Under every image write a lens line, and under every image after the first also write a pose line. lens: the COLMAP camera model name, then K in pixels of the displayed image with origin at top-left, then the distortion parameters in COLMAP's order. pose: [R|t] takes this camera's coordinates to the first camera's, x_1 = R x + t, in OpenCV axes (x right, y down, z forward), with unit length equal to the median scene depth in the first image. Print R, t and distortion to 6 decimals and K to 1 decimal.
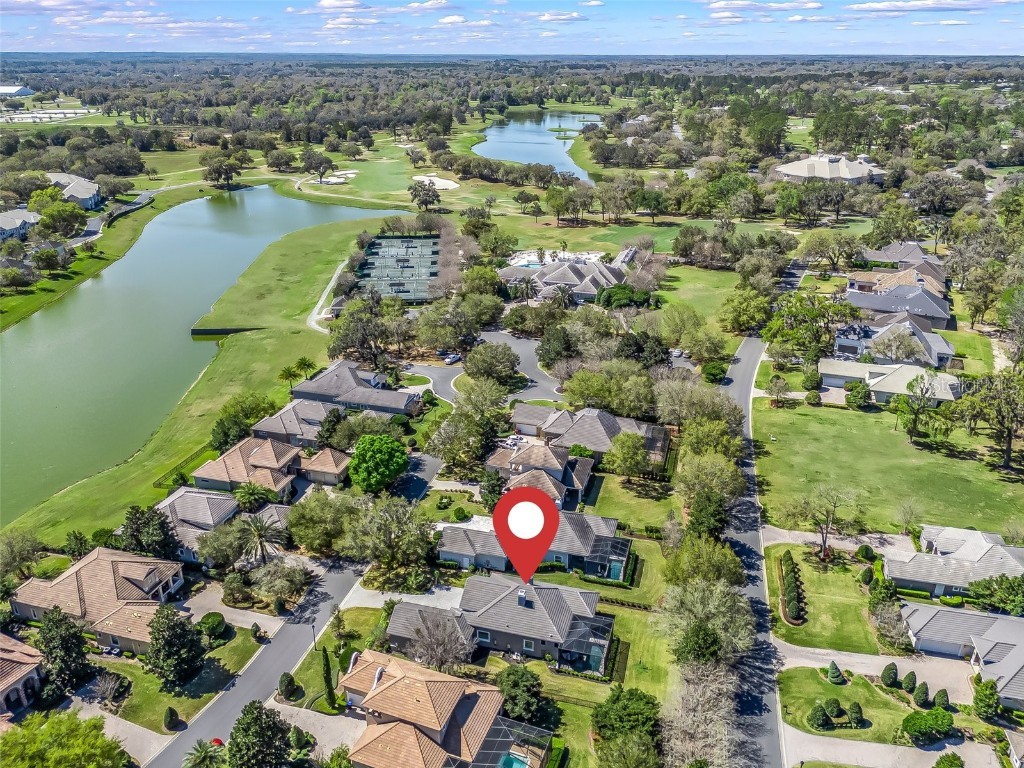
lens RADIAL K [[784.5, 0, 512.0], [0, 784.5, 384.0], [0, 0, 1]] dist [0.104223, -0.129419]
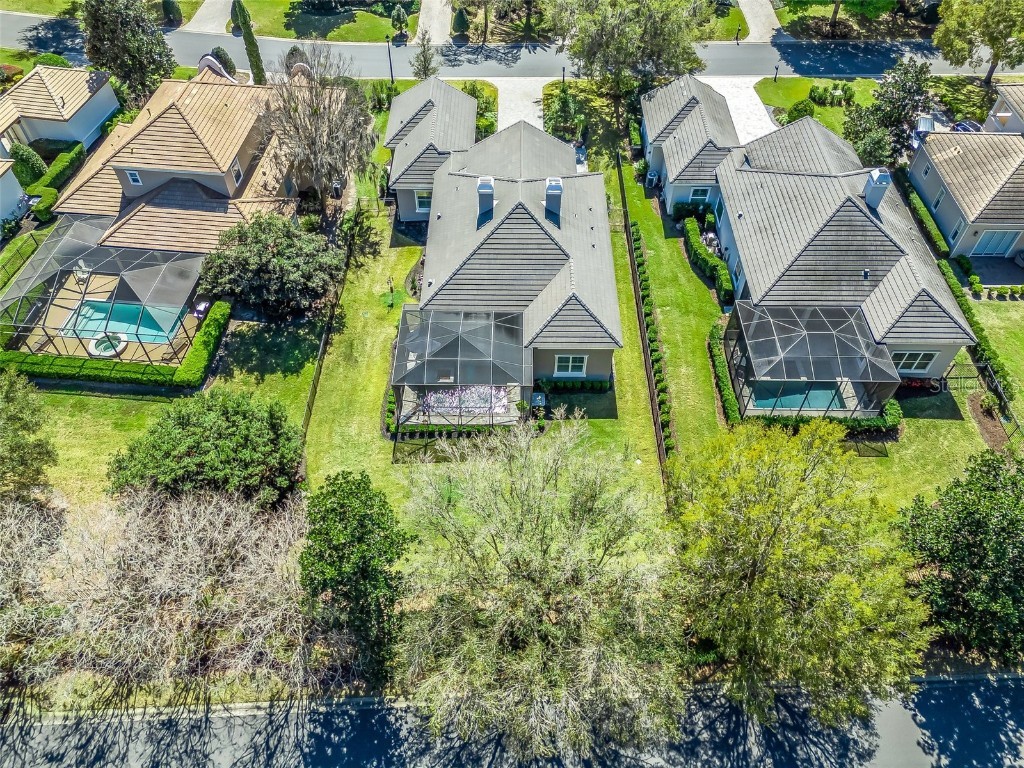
lens RADIAL K [[784.5, 0, 512.0], [0, 784.5, 384.0], [0, 0, 1]] dist [0.104223, -0.129419]
pose [[0.262553, 0.727227, -0.634198, 0.328706], [-0.397540, 0.680407, 0.615636, 0.060770], [0.879220, 0.090482, 0.467745, 0.731495]]
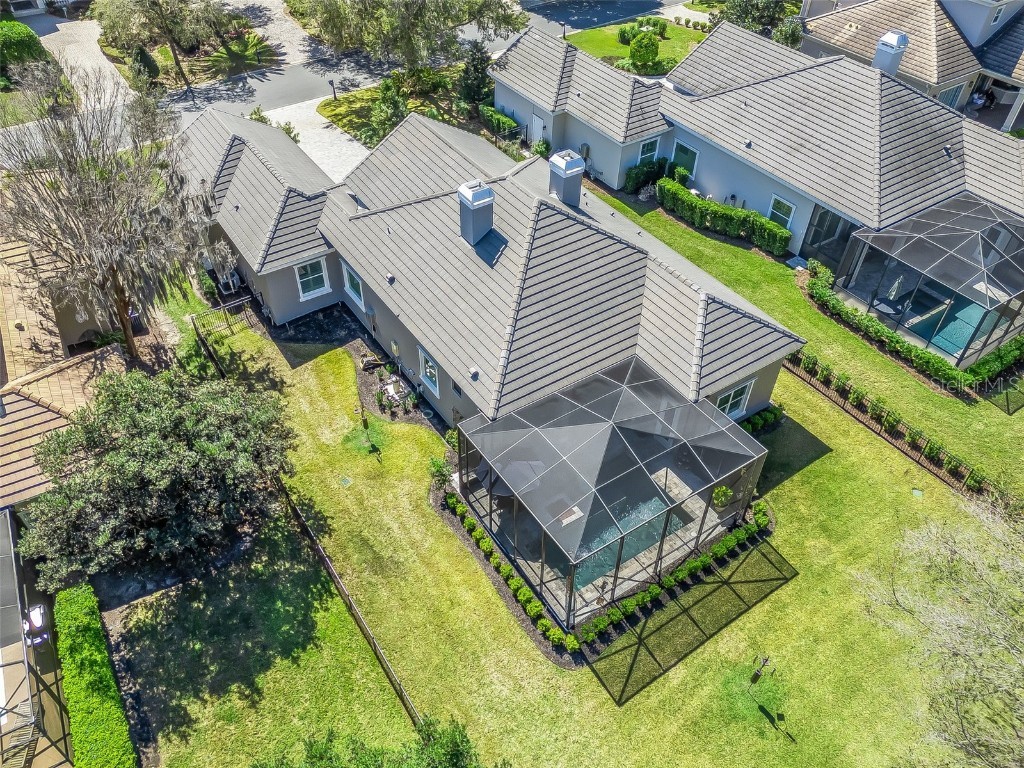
lens RADIAL K [[784.5, 0, 512.0], [0, 784.5, 384.0], [0, 0, 1]] dist [0.104223, -0.129419]
pose [[0.761285, 0.450017, -0.466829, 0.152822], [-0.271968, 0.875170, 0.400138, 0.189468], [0.588624, -0.177657, 0.788644, 0.705289]]
